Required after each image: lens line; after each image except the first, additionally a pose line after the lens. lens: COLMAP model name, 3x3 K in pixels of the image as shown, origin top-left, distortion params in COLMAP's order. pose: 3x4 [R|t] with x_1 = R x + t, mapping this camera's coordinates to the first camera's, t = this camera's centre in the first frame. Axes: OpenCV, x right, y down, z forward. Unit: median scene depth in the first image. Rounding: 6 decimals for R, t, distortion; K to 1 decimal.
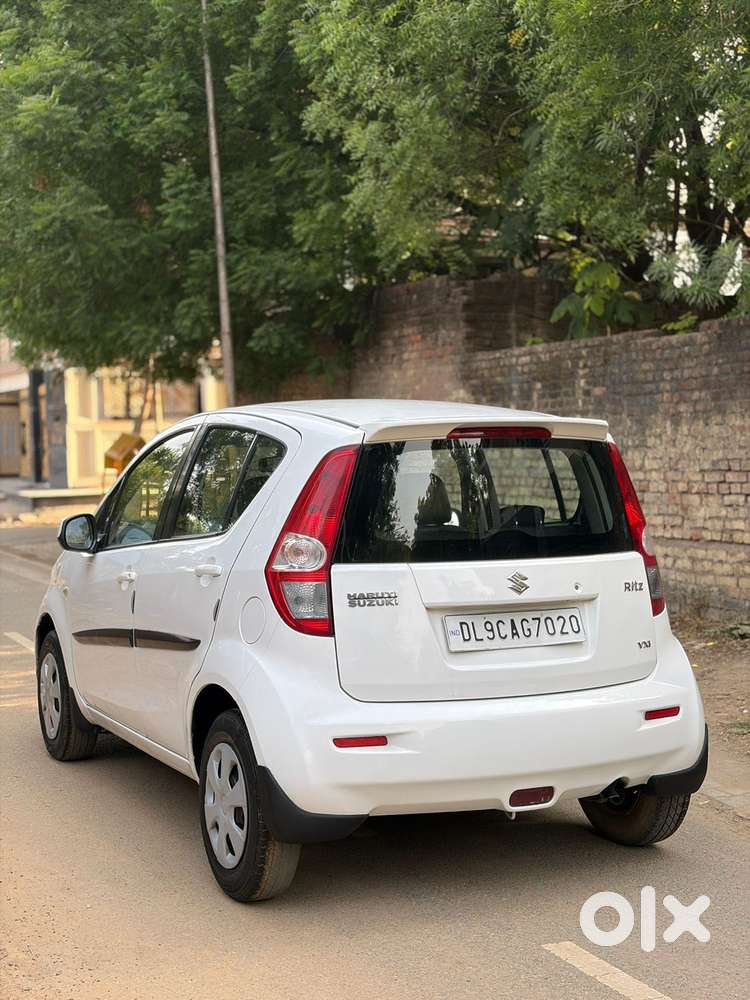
lens RADIAL K [[1497.8, 0, 375.0], [0, 1497.8, 500.0], [0, 0, 1]] dist [0.215725, -0.638780]
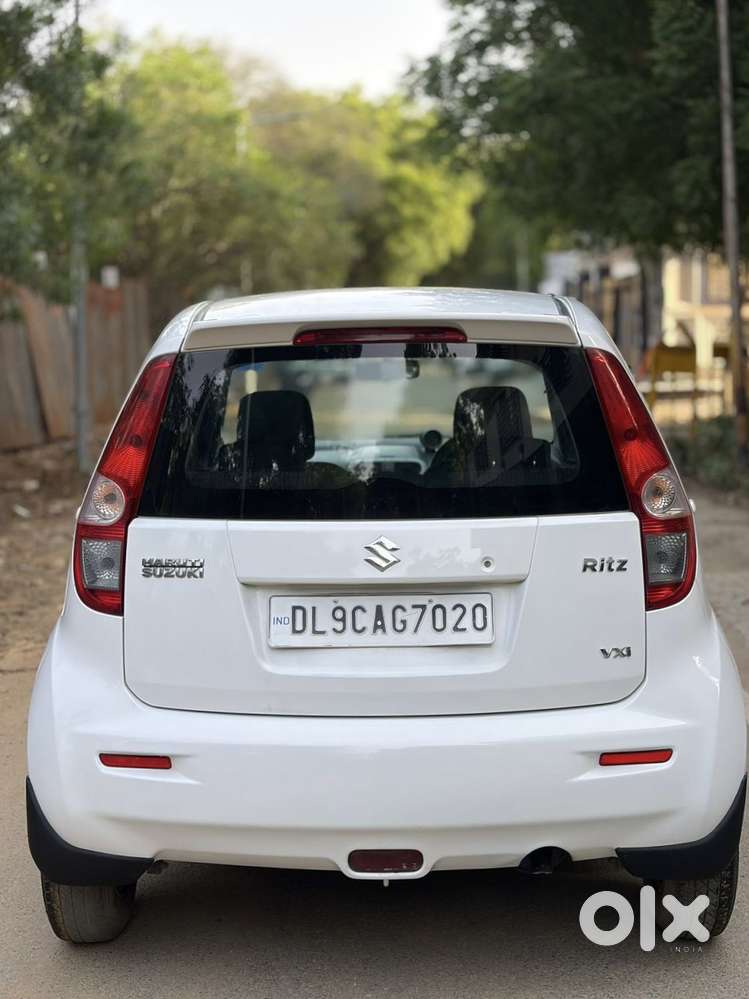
lens RADIAL K [[1605.3, 0, 374.5], [0, 1605.3, 499.5], [0, 0, 1]] dist [0.223583, -0.845978]
pose [[0.897268, 0.039190, -0.439743, 0.412718], [-0.009255, 0.997503, 0.070013, -0.021699], [0.441389, -0.058751, 0.895391, 0.332156]]
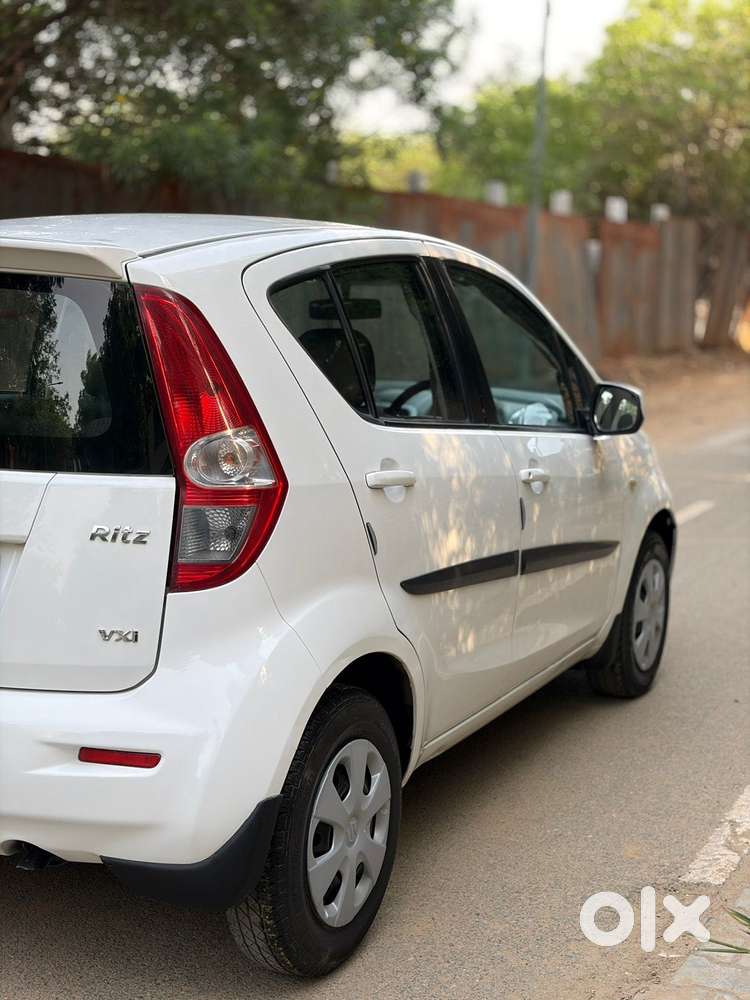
lens RADIAL K [[1606.9, 0, 375.0], [0, 1606.9, 500.0], [0, 0, 1]] dist [0.223583, -0.845978]
pose [[0.632738, 0.135357, -0.762444, 0.742411], [-0.051894, 0.989803, 0.132654, -0.045920], [0.772625, -0.044369, 0.633310, 0.716015]]
